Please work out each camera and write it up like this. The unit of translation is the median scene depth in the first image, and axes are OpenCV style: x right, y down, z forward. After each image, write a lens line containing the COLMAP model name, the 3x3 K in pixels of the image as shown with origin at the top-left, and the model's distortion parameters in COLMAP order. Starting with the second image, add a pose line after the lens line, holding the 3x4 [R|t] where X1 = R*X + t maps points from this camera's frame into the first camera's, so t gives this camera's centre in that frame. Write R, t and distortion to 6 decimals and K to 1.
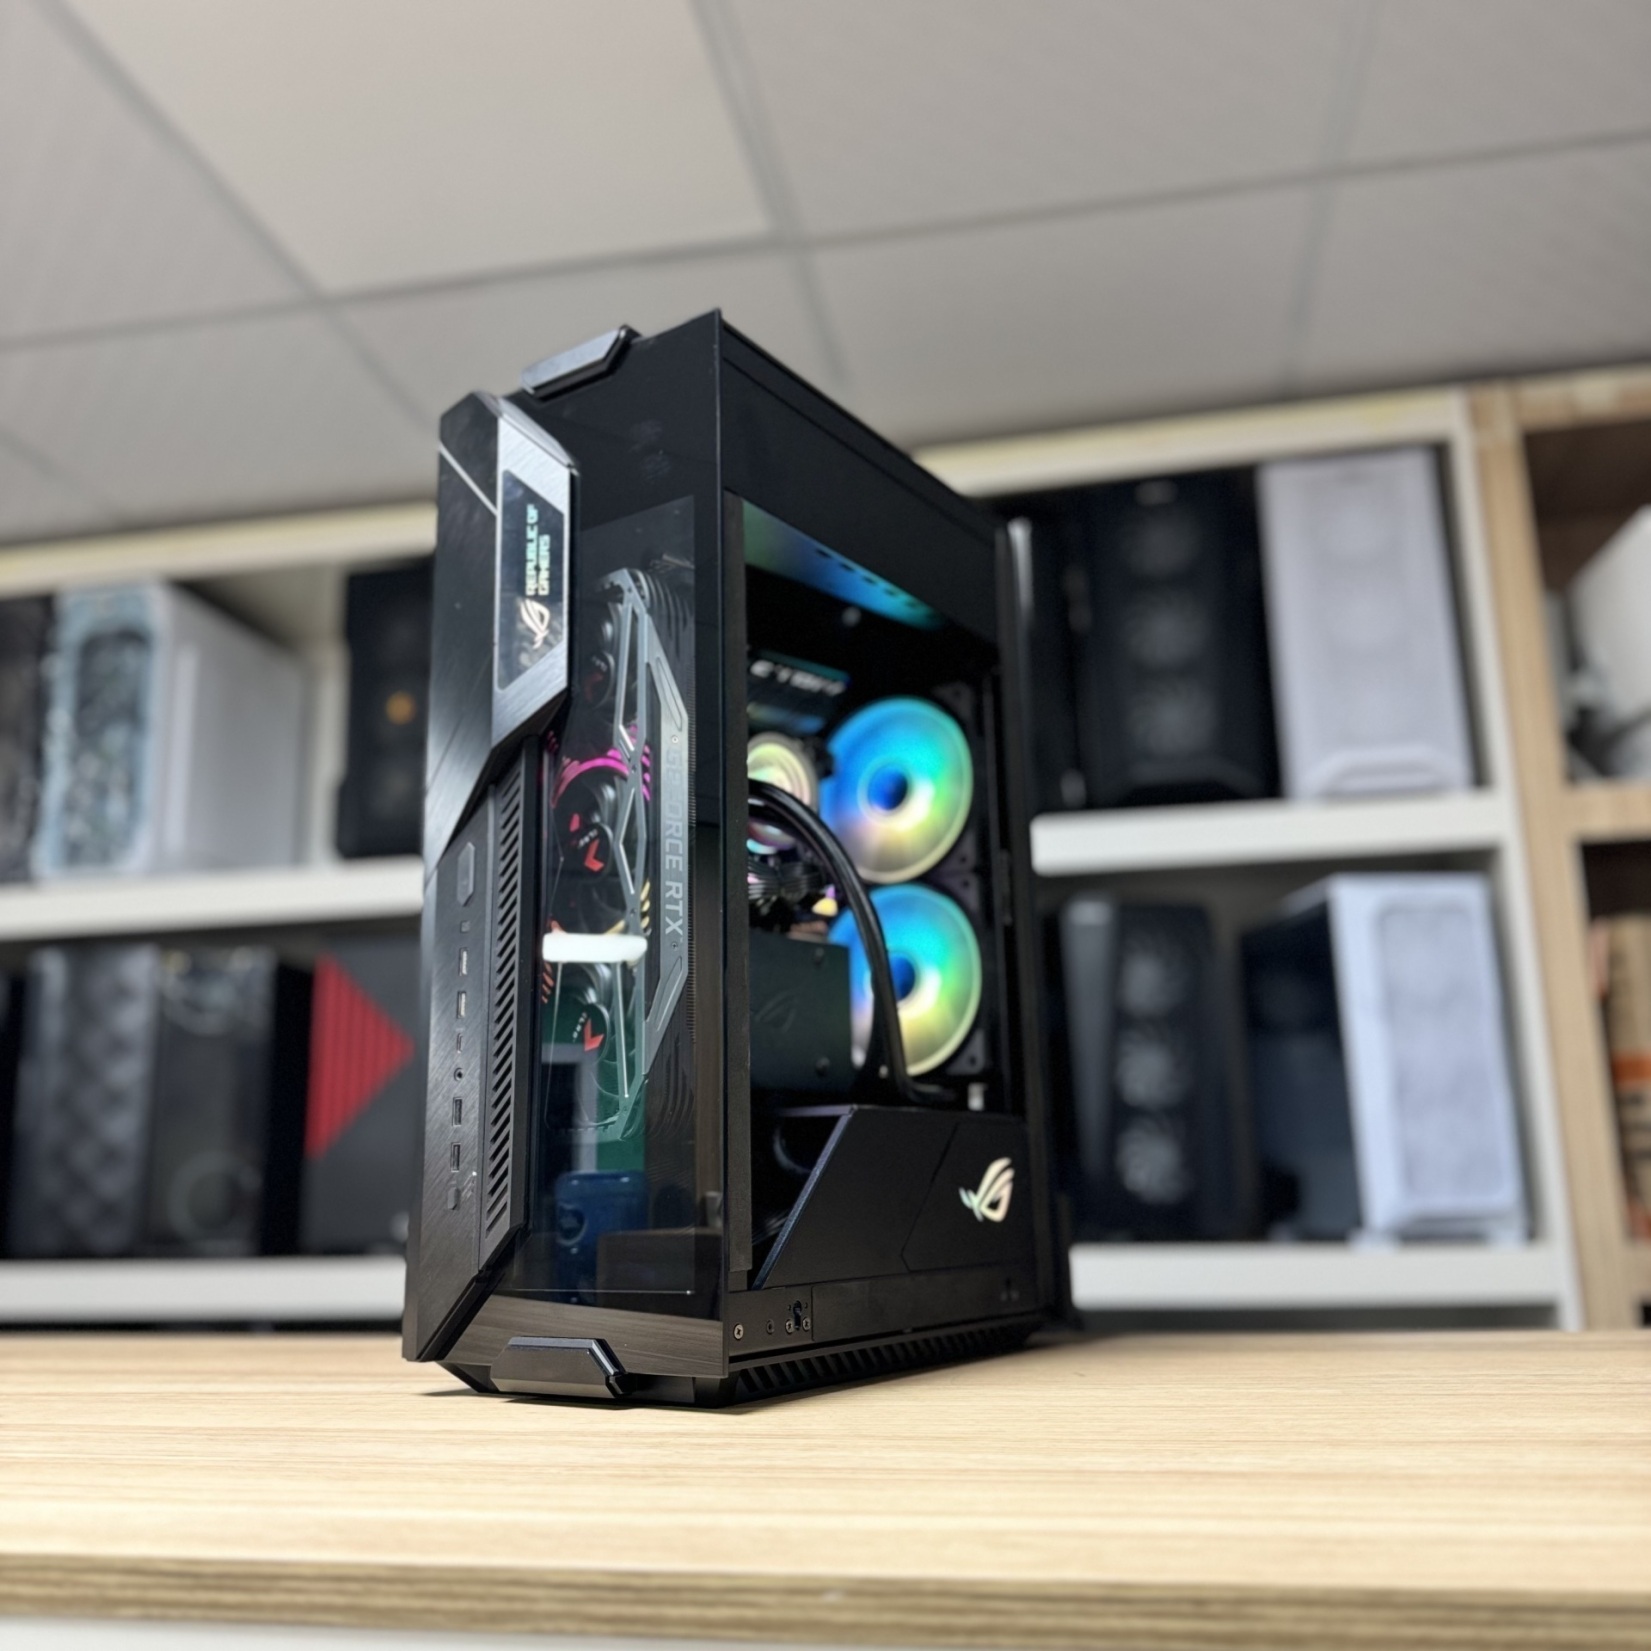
lens RADIAL K [[1544.0, 0, 818.6], [0, 1544.0, 825.8], [0, 0, 1]] dist [0.126582, -0.273439]
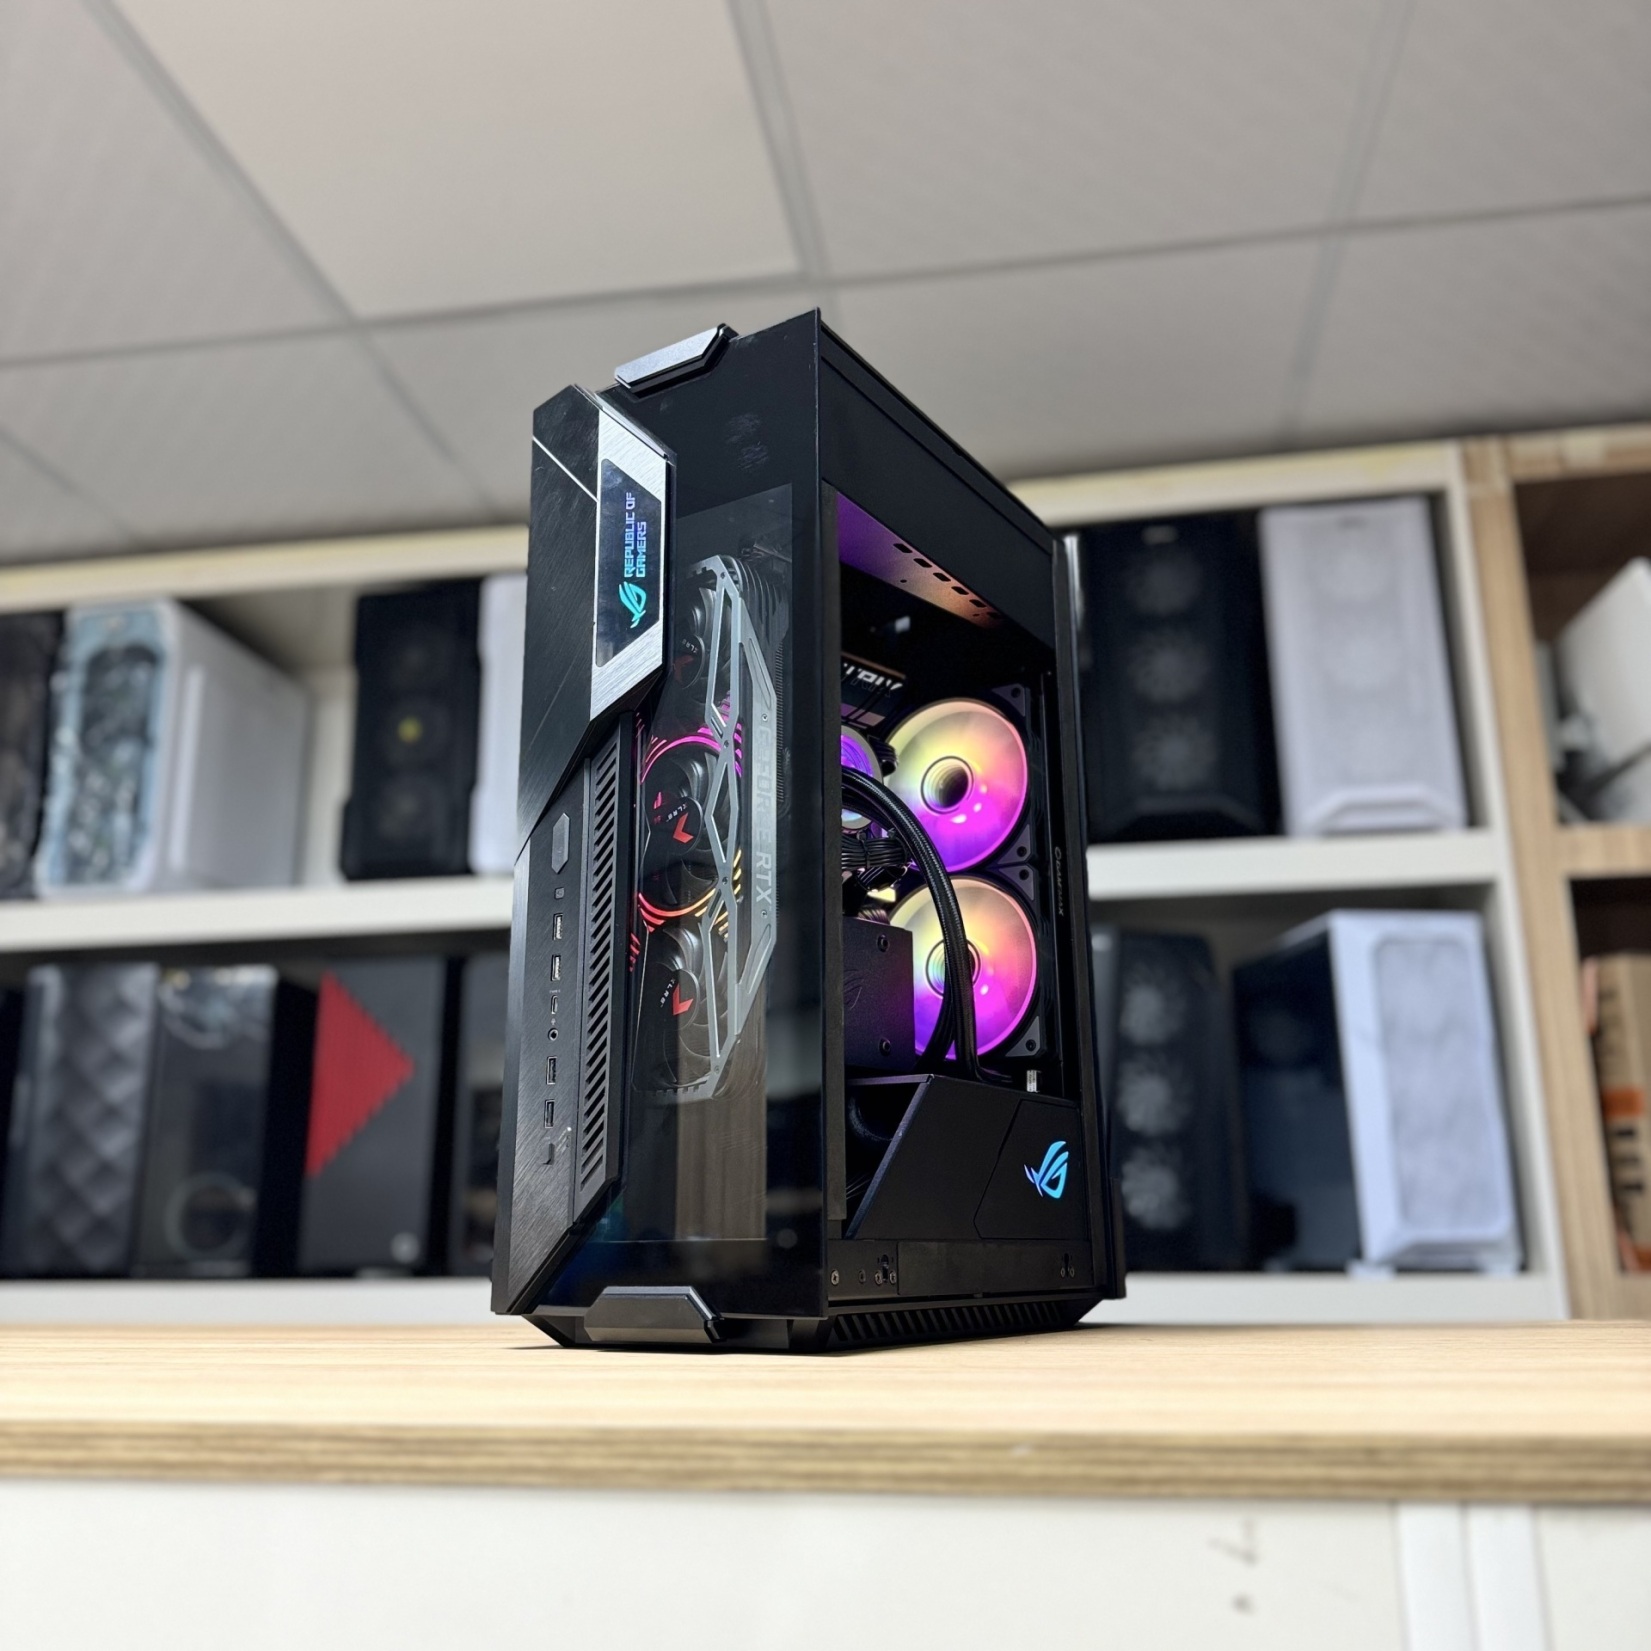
lens RADIAL K [[1544.0, 0, 818.6], [0, 1544.0, 825.8], [0, 0, 1]] dist [0.126582, -0.273439]
pose [[0.999523, 0.020385, 0.023219, -0.064564], [-0.019544, 0.999164, -0.035908, 0.043374], [-0.023932, 0.035437, 0.999085, -0.029861]]
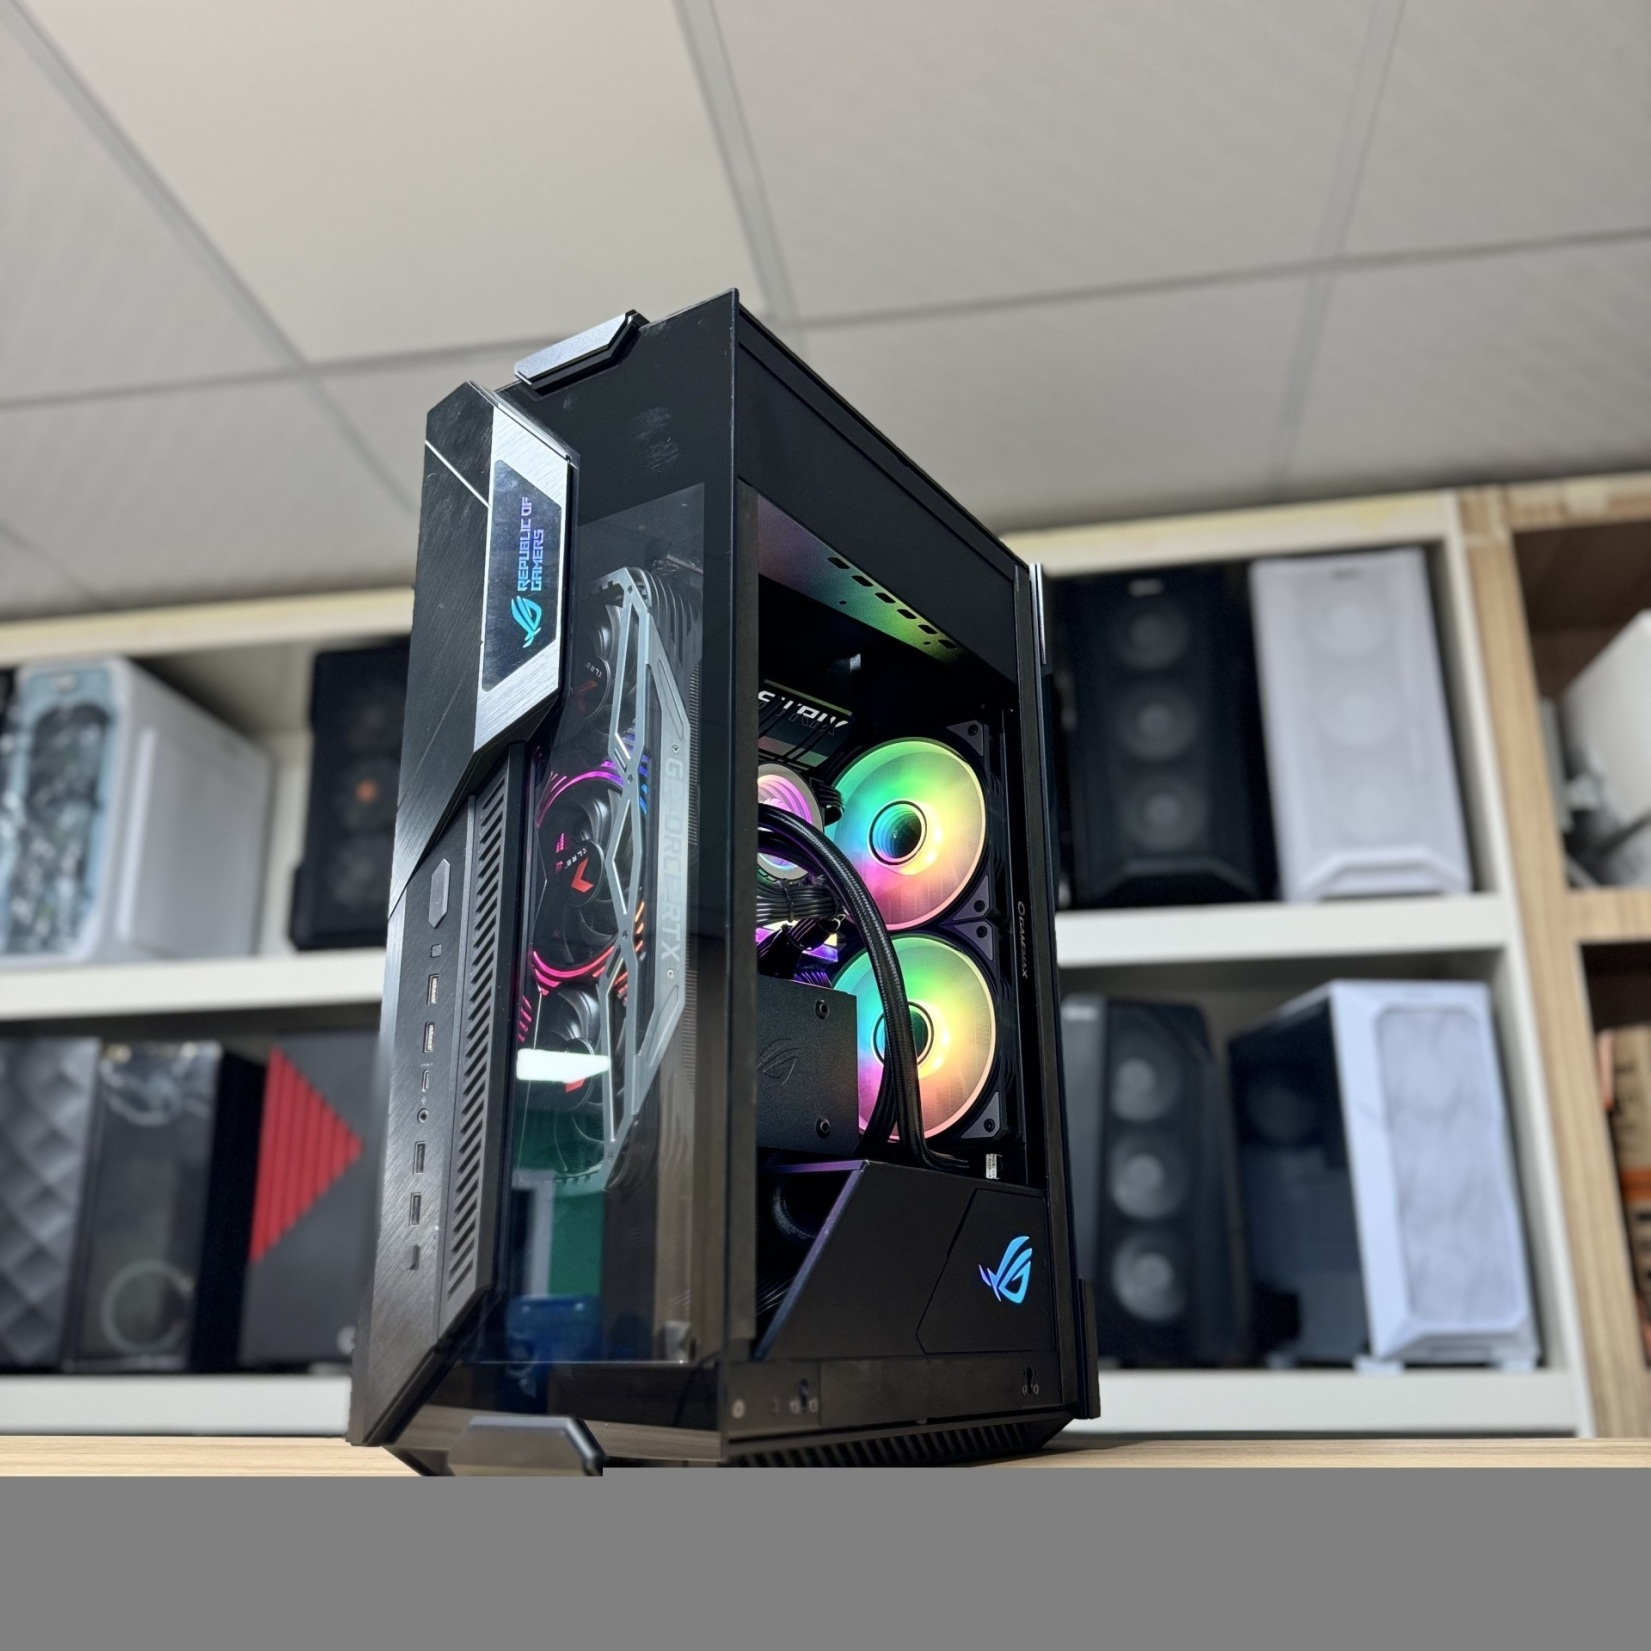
lens RADIAL K [[1544.0, 0, 818.6], [0, 1544.0, 825.8], [0, 0, 1]] dist [0.126582, -0.273439]
pose [[0.999559, 0.020325, 0.021628, -0.022455], [-0.018462, 0.996370, -0.083099, 0.051366], [-0.023238, 0.082663, 0.996307, 0.076640]]
